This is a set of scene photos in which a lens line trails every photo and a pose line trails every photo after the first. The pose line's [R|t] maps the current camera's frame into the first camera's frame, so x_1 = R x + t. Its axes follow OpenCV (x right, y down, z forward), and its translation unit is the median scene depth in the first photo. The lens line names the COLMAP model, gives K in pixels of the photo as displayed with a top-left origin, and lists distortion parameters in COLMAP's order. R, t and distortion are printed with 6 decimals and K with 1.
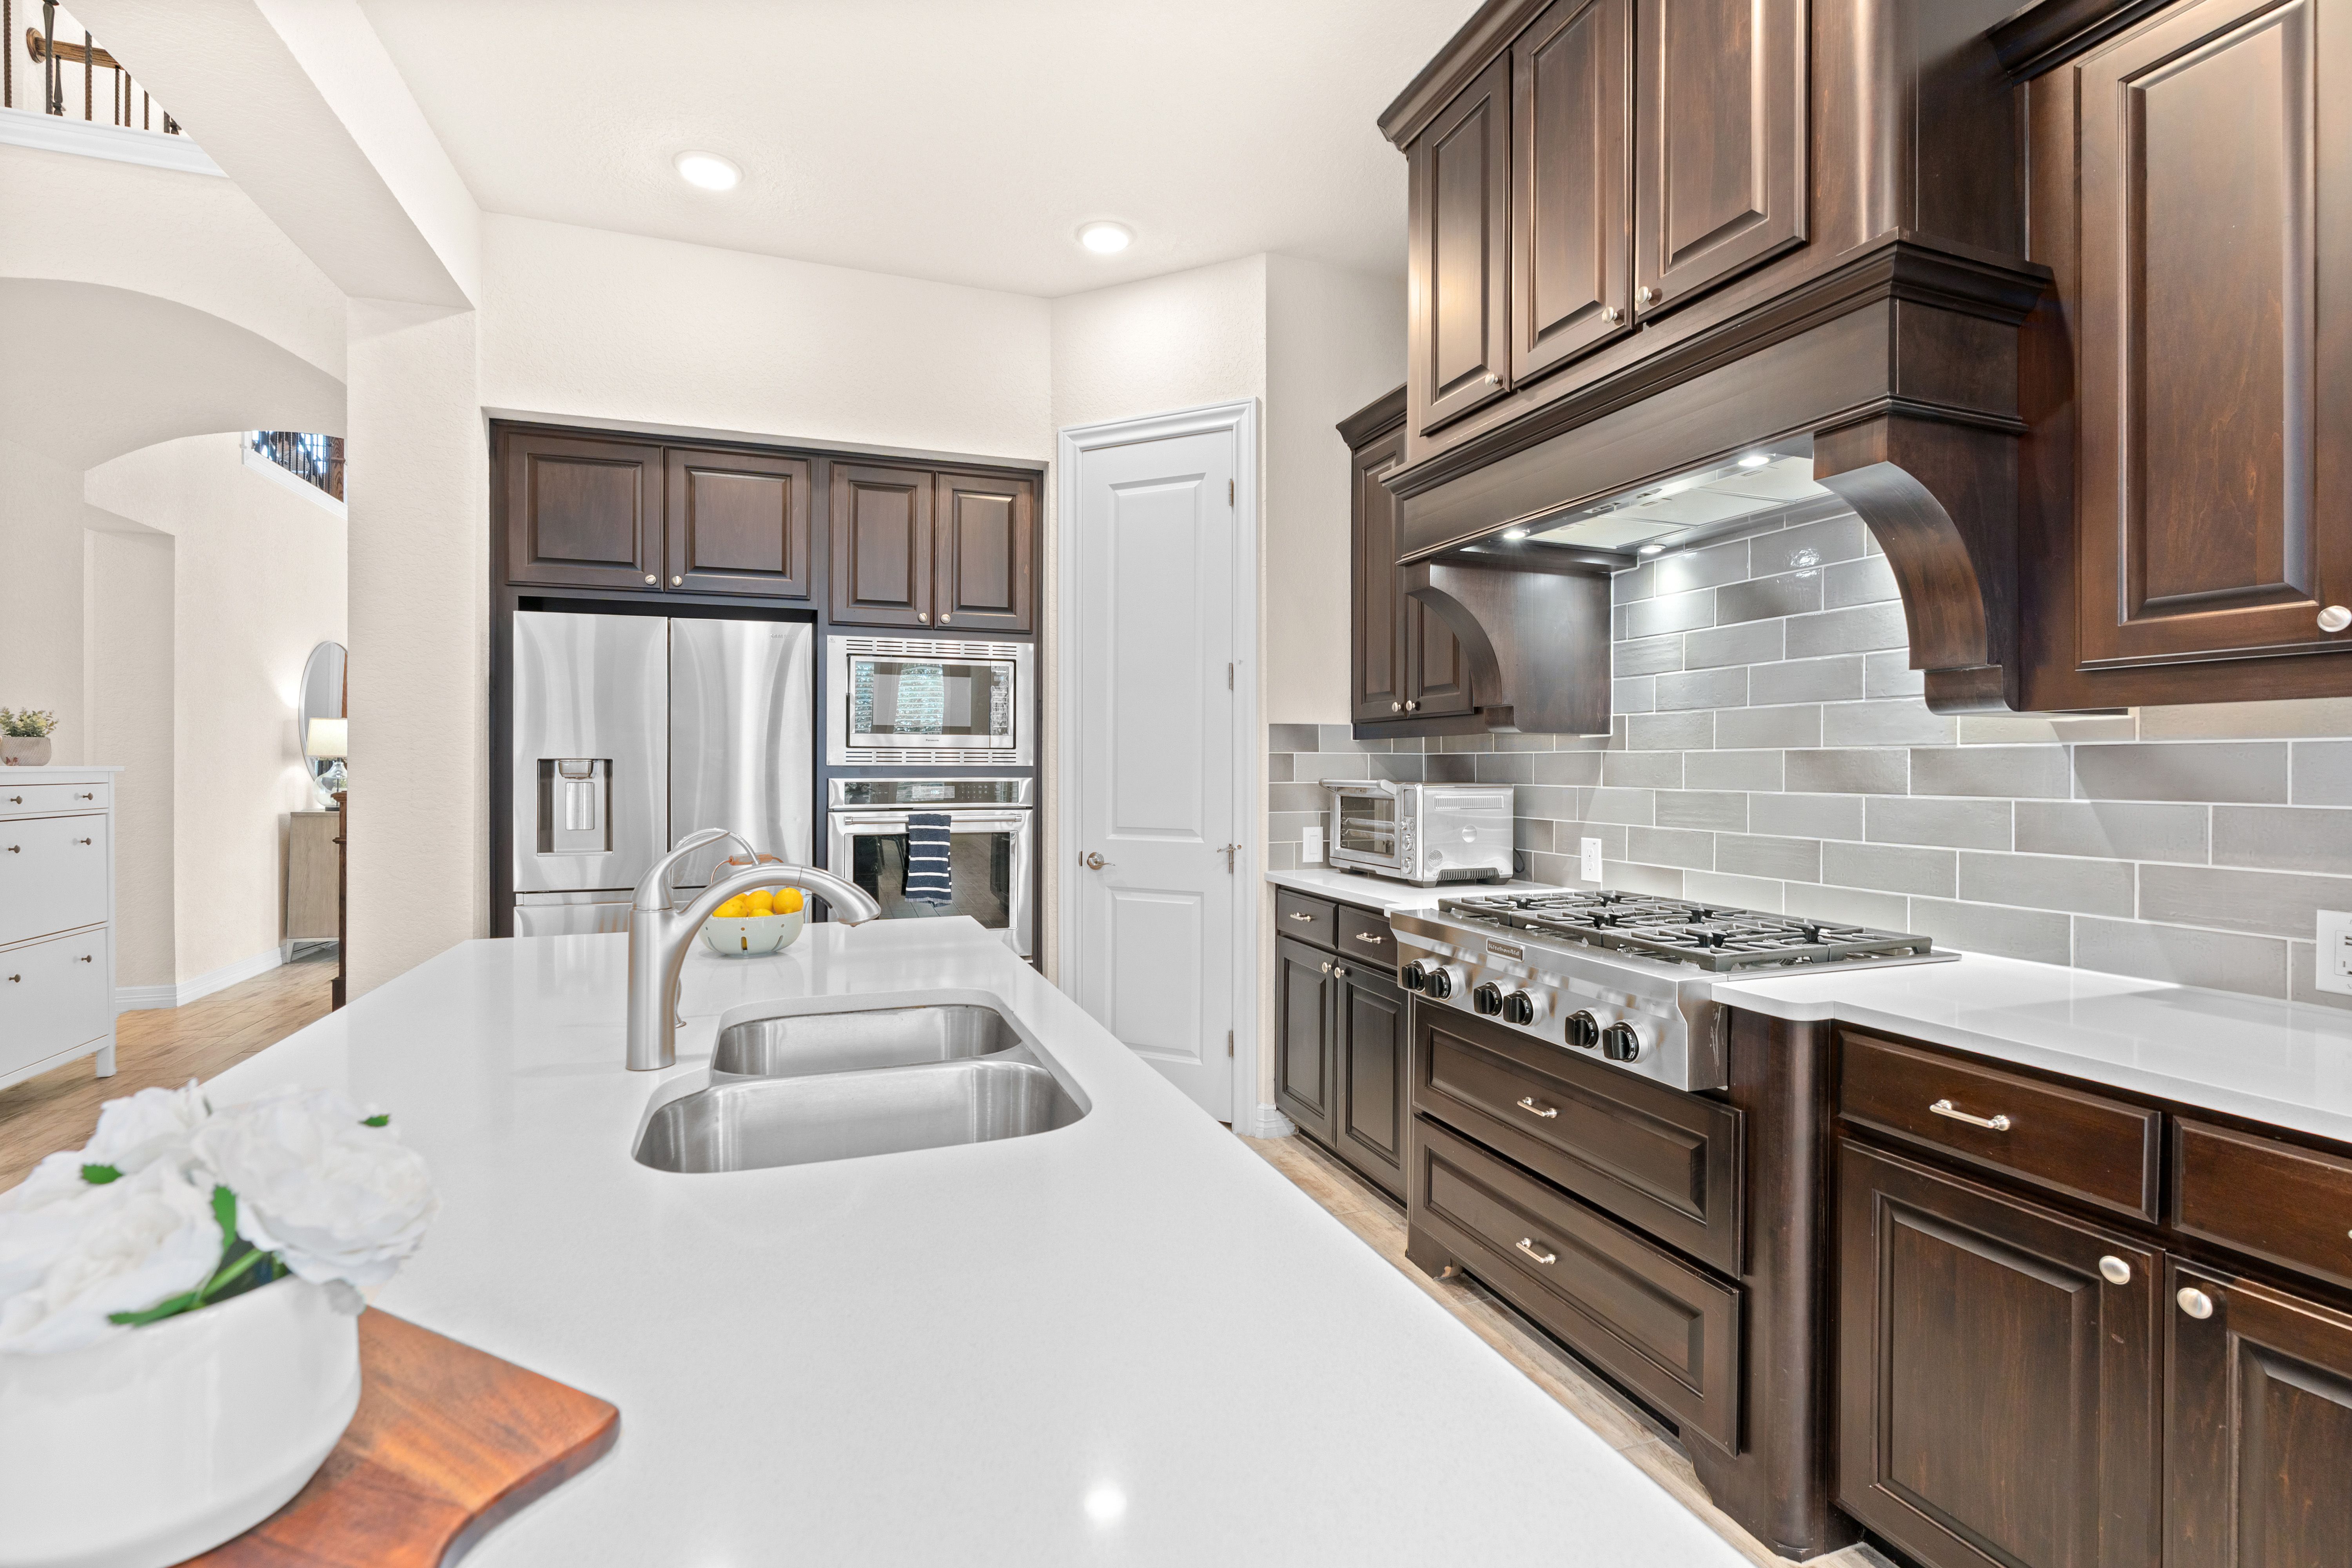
lens RADIAL K [[1064.4, 0, 1176.9], [0, 1064.4, 769.8], [0, 0, 1]] dist [-0.001126, -0.000346]
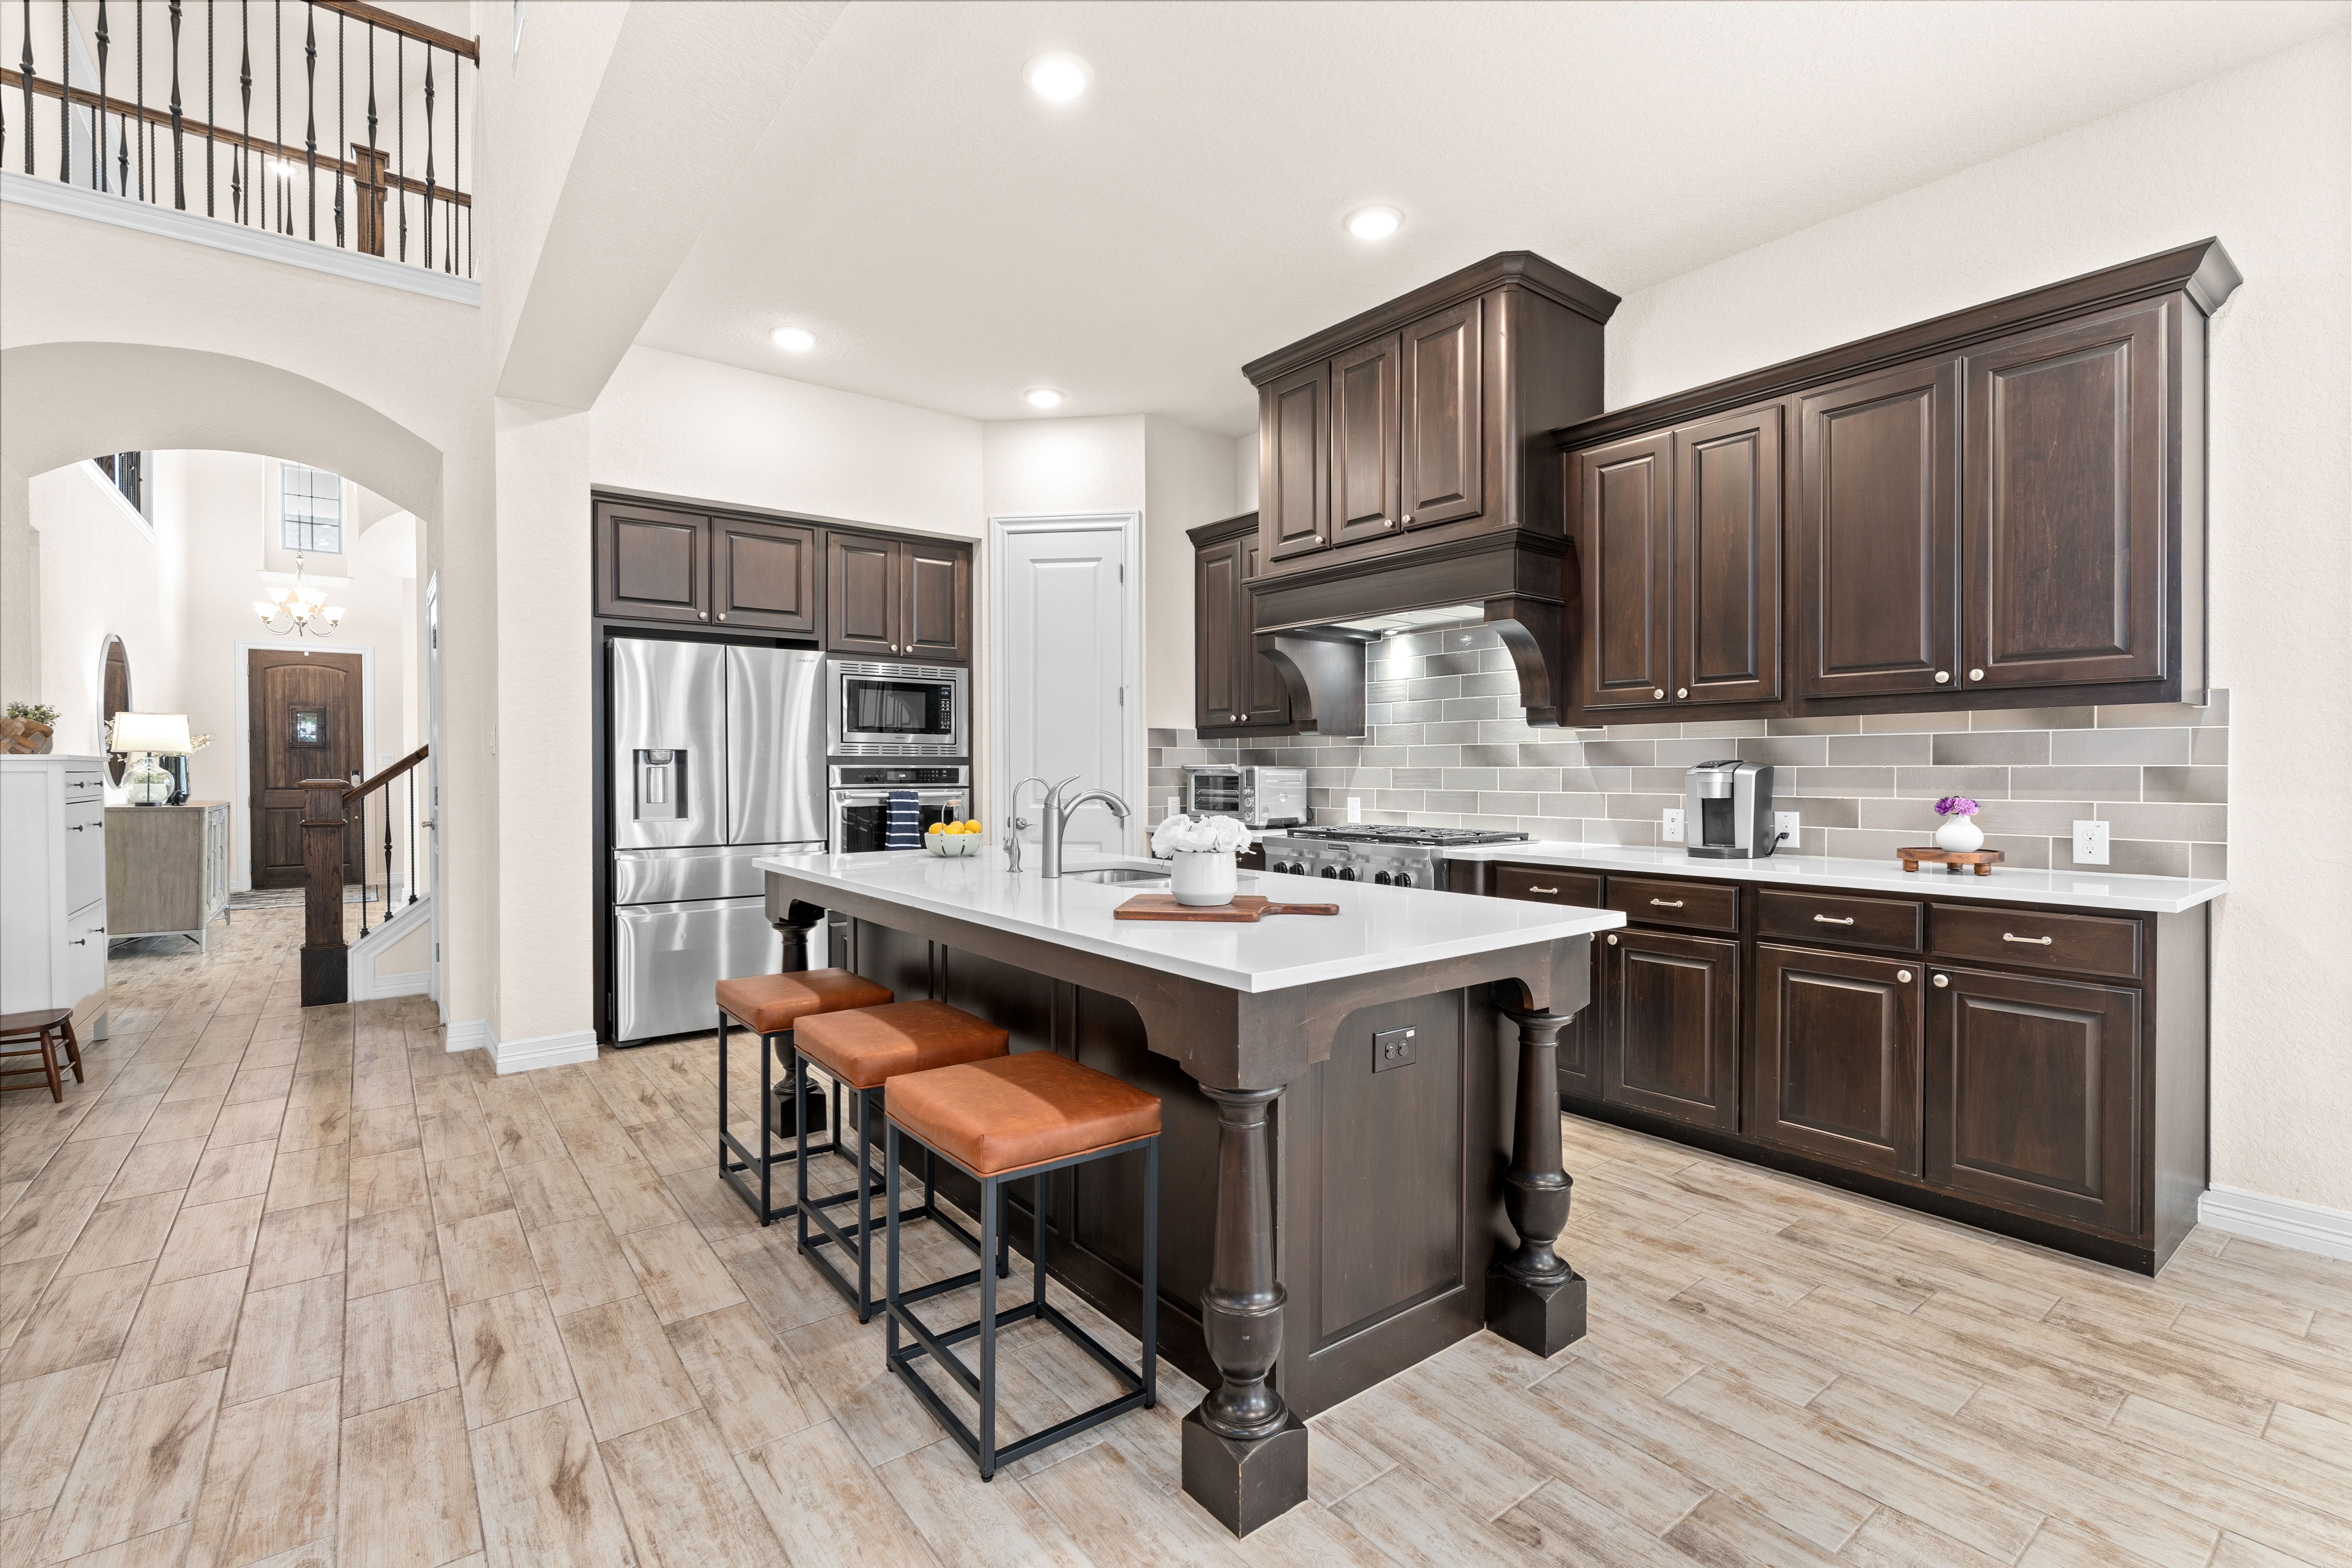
lens RADIAL K [[1064.4, 0, 1176.9], [0, 1064.4, 769.8], [0, 0, 1]] dist [-0.001126, -0.000346]
pose [[0.951393, -0.002756, 0.307967, -0.377585], [0.003869, 0.999988, -0.003004, 0.022554], [-0.307955, 0.004050, 0.951392, -0.495473]]
